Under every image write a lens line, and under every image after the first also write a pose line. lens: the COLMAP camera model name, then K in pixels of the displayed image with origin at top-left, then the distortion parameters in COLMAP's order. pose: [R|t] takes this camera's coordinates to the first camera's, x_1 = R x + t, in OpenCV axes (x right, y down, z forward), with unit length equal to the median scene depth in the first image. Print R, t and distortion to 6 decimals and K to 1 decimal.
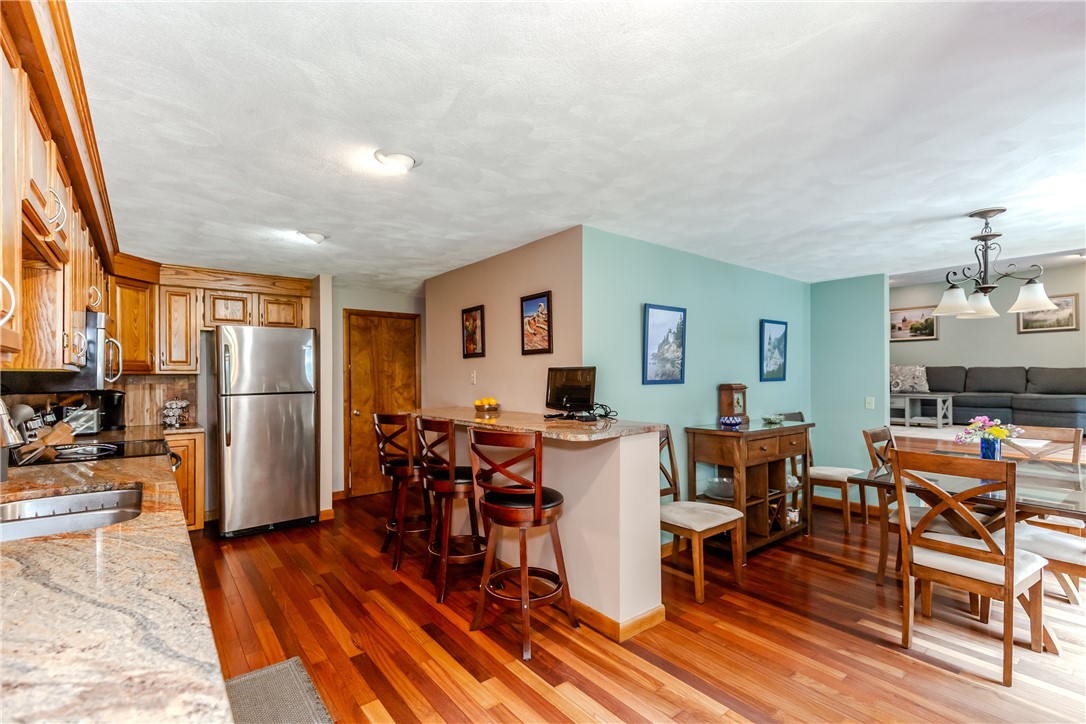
lens RADIAL K [[490.7, 0, 568.0], [0, 490.7, 376.3], [0, 0, 1]] dist [0.003784, 0.000262]
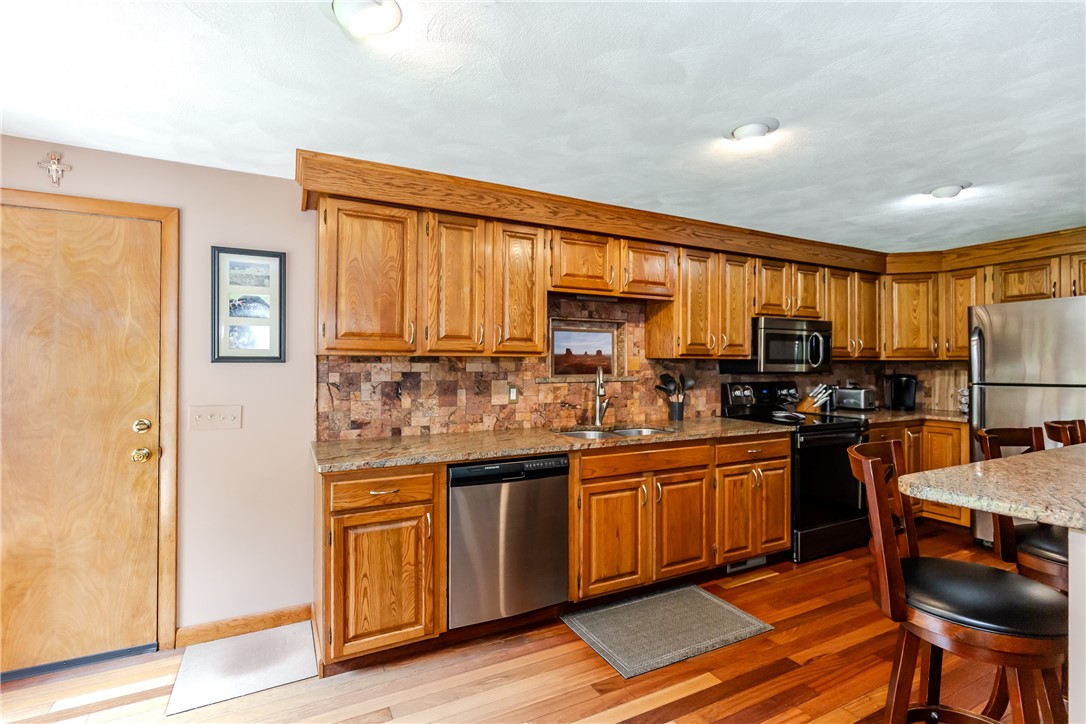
lens RADIAL K [[490.7, 0, 546.4], [0, 490.7, 362.0], [0, 0, 1]] dist [0.003784, 0.000262]
pose [[-0.227030, -0.001288, -0.973887, 0.344363], [-0.001503, 0.999998, -0.000972, 0.001061], [0.973887, 0.001243, -0.227032, 0.444752]]
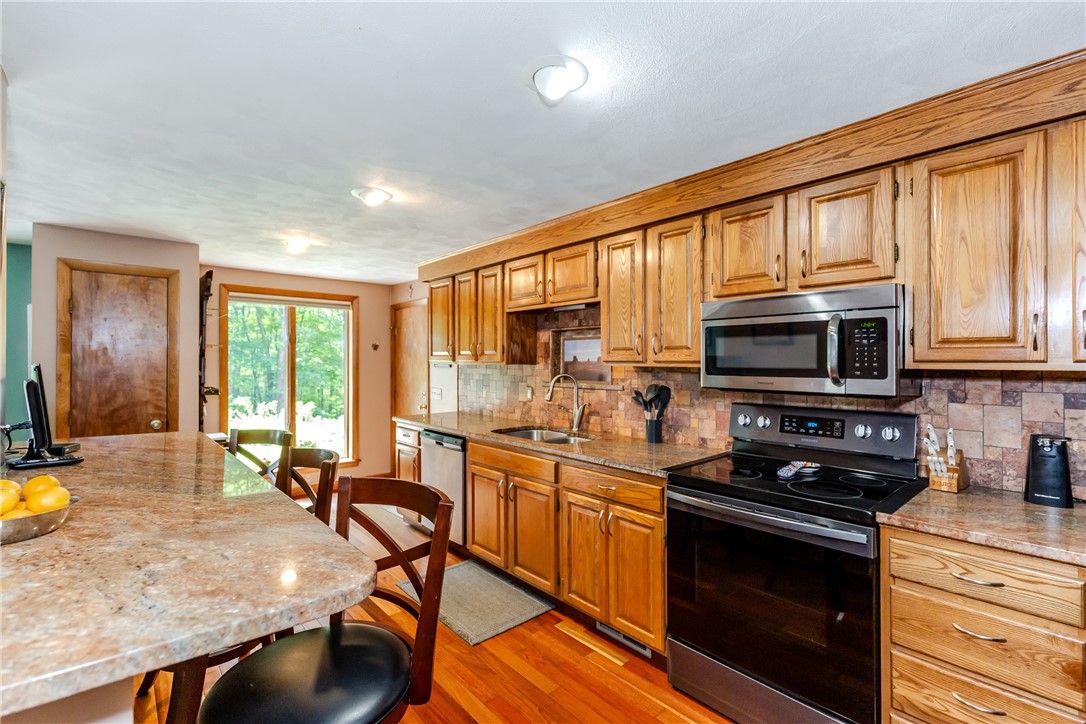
lens RADIAL K [[490.7, 0, 542.0], [0, 490.7, 364.0], [0, 0, 1]] dist [0.003784, 0.000262]
pose [[-0.999849, 0.013314, -0.011153, -0.383802], [0.013181, 0.999842, 0.011947, -0.019012], [0.011310, 0.011798, -0.999866, 1.166092]]
